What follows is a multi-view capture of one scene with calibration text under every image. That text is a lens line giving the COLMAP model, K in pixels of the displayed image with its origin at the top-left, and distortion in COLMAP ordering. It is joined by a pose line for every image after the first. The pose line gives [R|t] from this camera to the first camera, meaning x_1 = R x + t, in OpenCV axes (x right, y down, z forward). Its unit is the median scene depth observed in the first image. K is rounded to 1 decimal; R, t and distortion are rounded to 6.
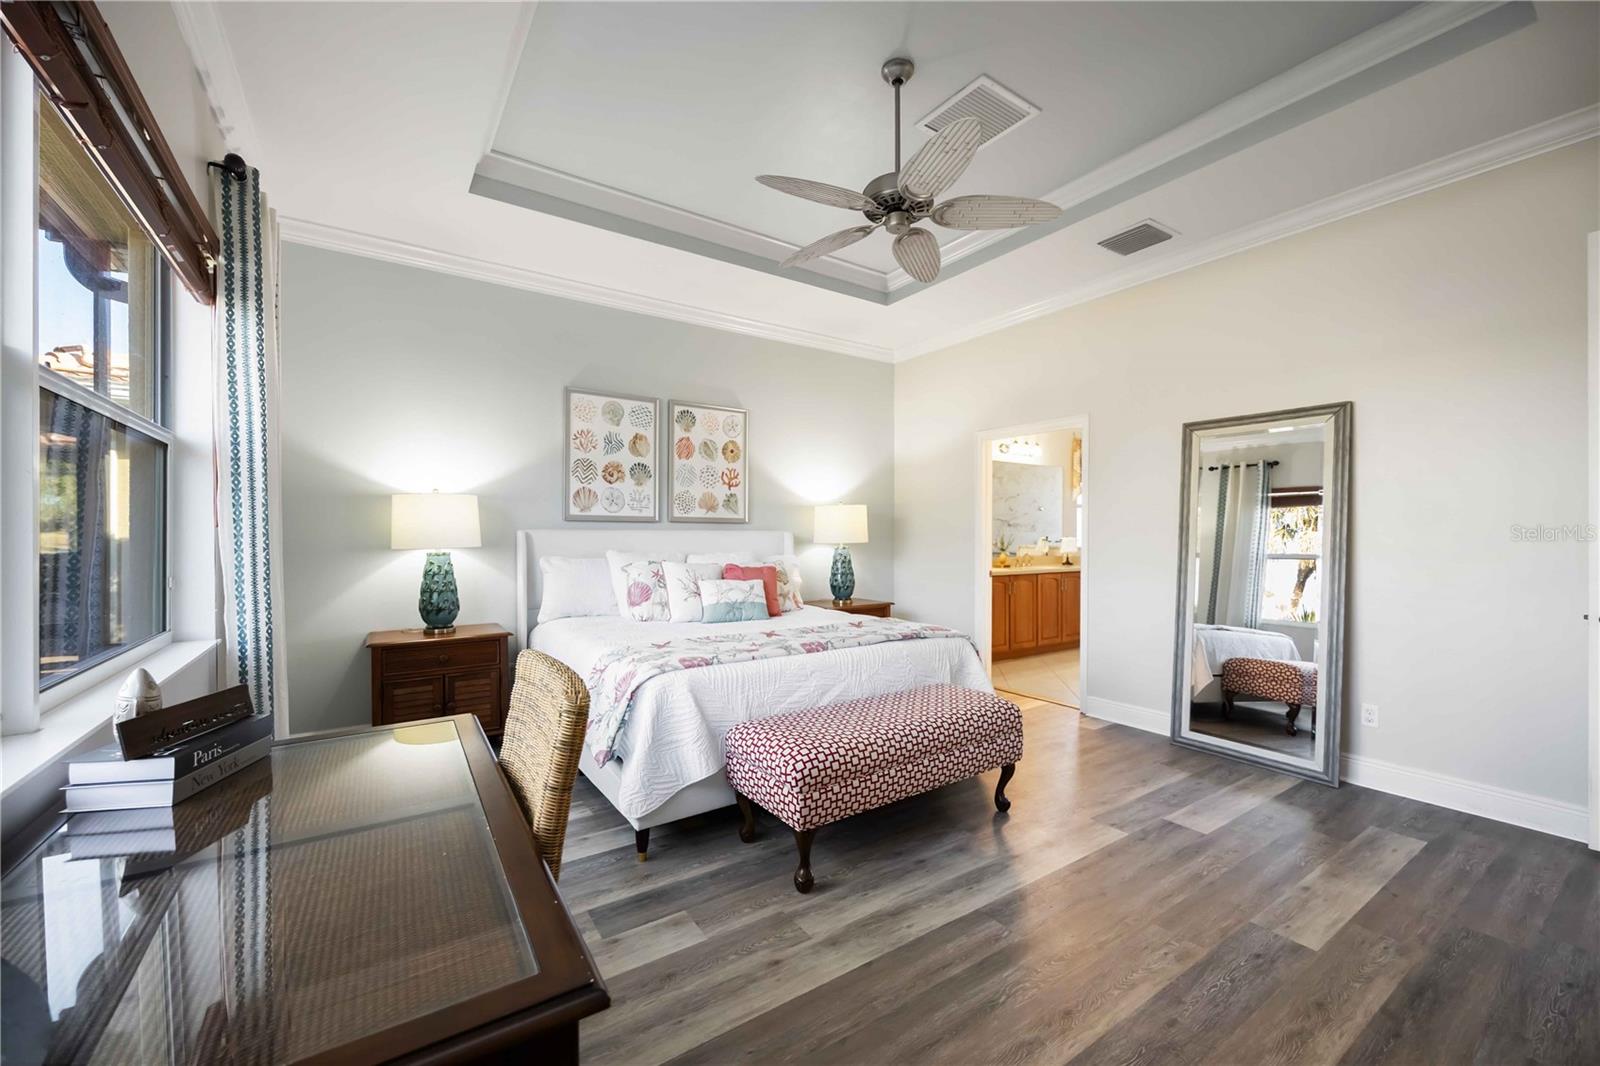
lens RADIAL K [[631.2, 0, 798.6], [0, 631.2, 532.5], [0, 0, 1]] dist [0.001593, 0.000426]
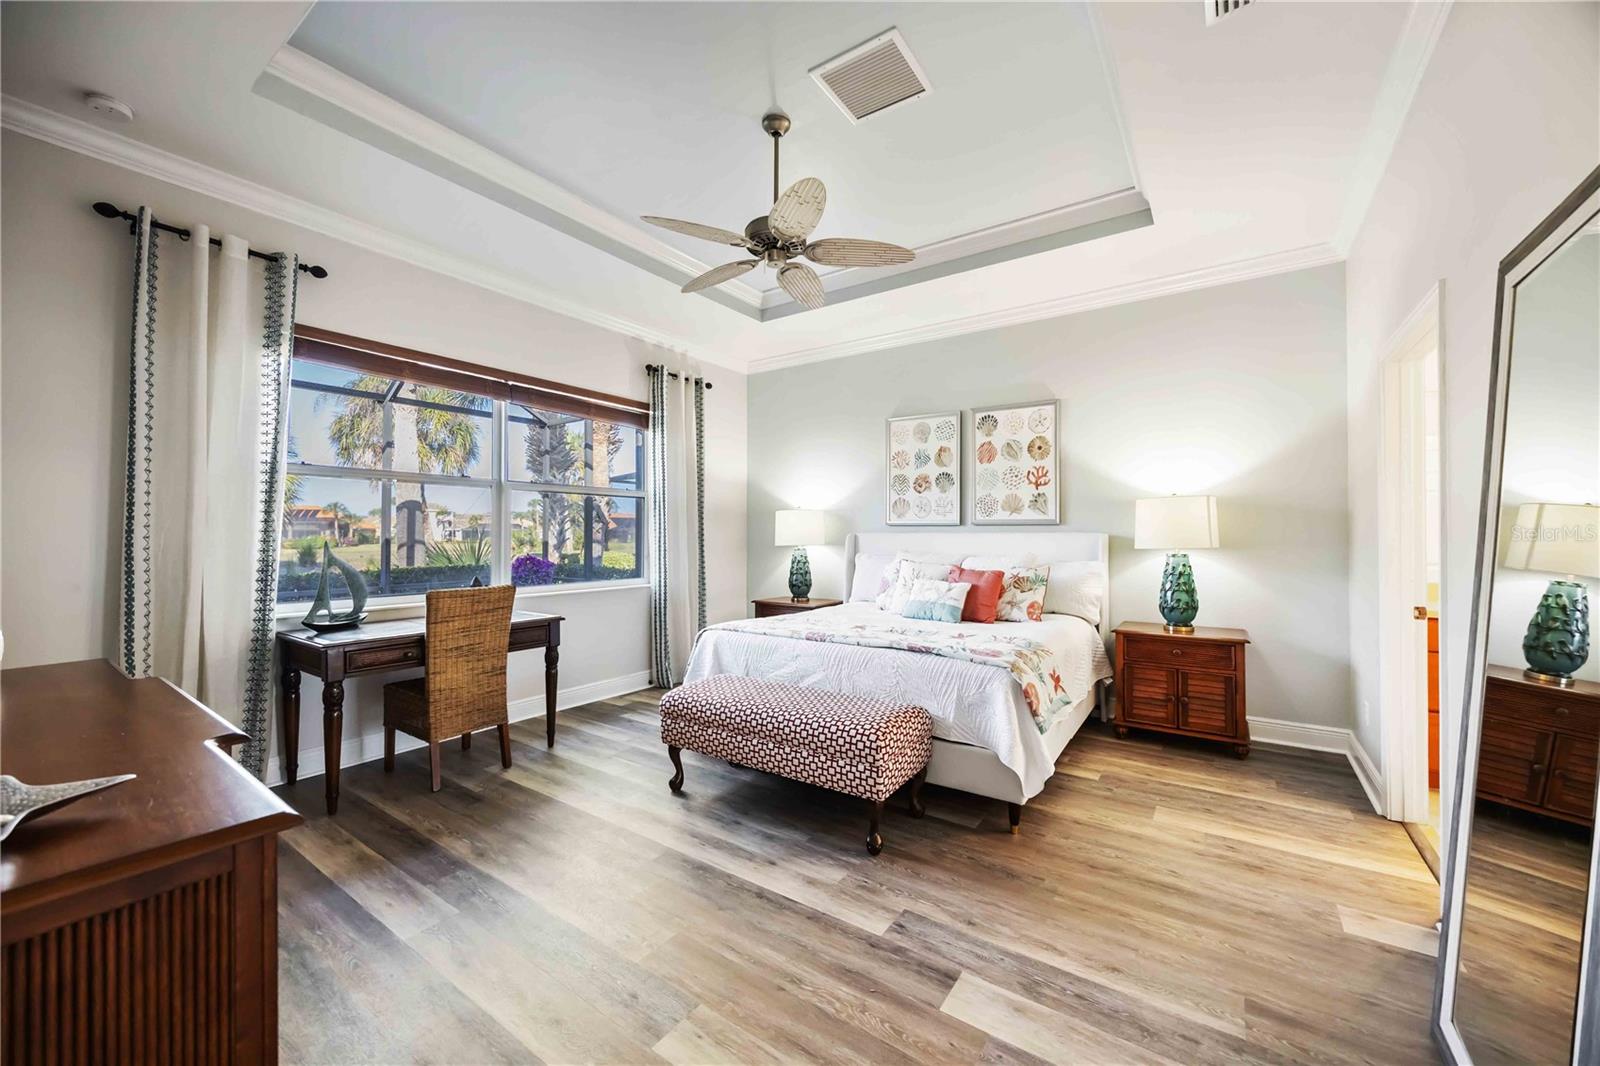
lens RADIAL K [[623.5, 0, 798.2], [0, 623.5, 526.7], [0, 0, 1]] dist [-0.000666, -0.000137]
pose [[0.350539, -0.011817, -0.936474, 0.712780], [0.002445, 0.999929, -0.011702, -0.002066], [0.936545, 0.001812, 0.350543, 0.386139]]
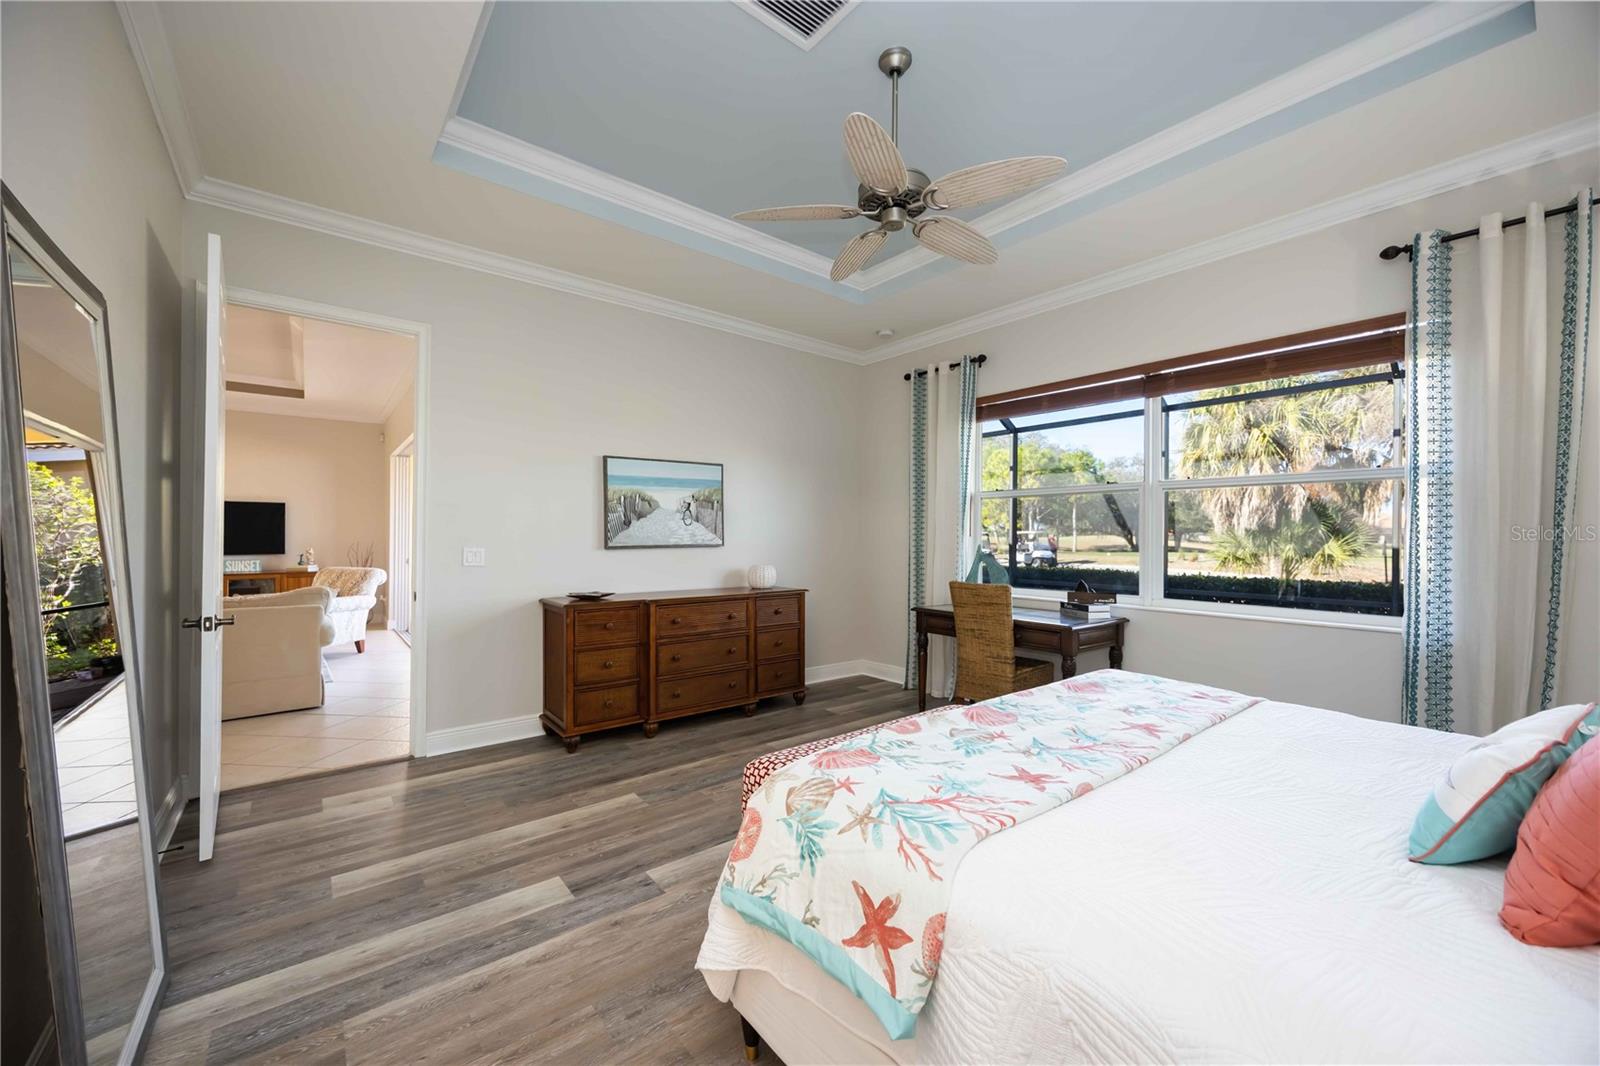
lens RADIAL K [[604.2, 0, 791.6], [0, 604.2, 540.7], [0, 0, 1]] dist [0.002496, 0.000176]
pose [[-0.997619, -0.000884, -0.068964, 0.222059], [-0.001379, 0.999974, 0.007130, -0.007863], [0.068956, 0.007208, -0.997594, 1.131628]]
